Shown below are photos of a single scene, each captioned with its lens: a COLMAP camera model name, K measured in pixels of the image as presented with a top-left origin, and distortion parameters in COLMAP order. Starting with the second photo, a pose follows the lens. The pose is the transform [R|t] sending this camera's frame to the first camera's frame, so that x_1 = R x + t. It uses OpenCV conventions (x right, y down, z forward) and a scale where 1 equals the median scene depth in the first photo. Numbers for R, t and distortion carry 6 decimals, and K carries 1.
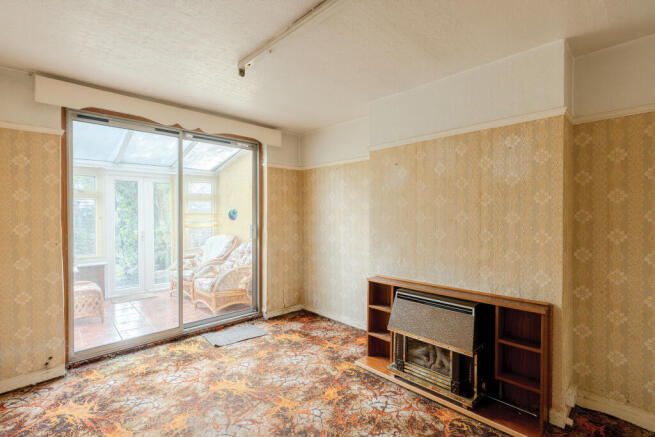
lens RADIAL K [[316.5, 0, 328.8], [0, 316.5, 214.2], [0, 0, 1]] dist [0.012978, 0.000264]
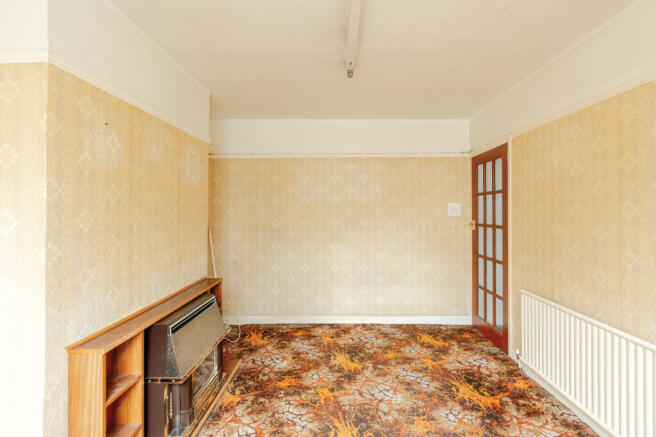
lens RADIAL K [[307.4, 0, 331.0], [0, 307.4, 215.7], [0, 0, 1]] dist [-0.000928, 0.000448]
pose [[-0.714373, -0.003450, 0.699757, -0.578401], [0.000120, 0.999987, 0.005052, 0.007650], [-0.699765, 0.003693, -0.714363, 1.162710]]
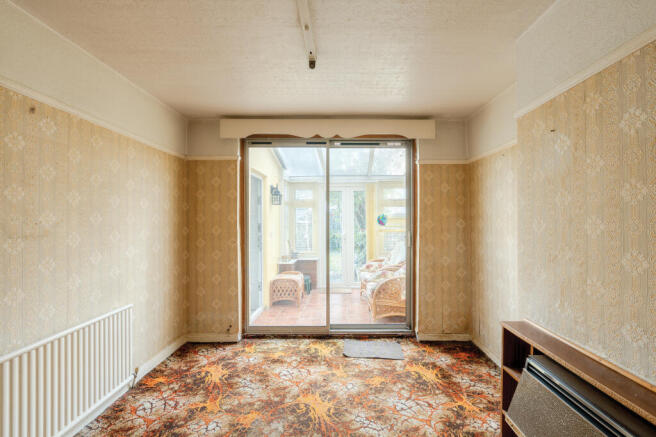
lens RADIAL K [[307.4, 0, 331.0], [0, 307.4, 215.7], [0, 0, 1]] dist [-0.000928, 0.000448]
pose [[0.718226, -0.007881, -0.695765, 0.267714], [0.000262, 0.999939, -0.011056, -0.000697], [0.695810, 0.007759, 0.718184, 0.288440]]
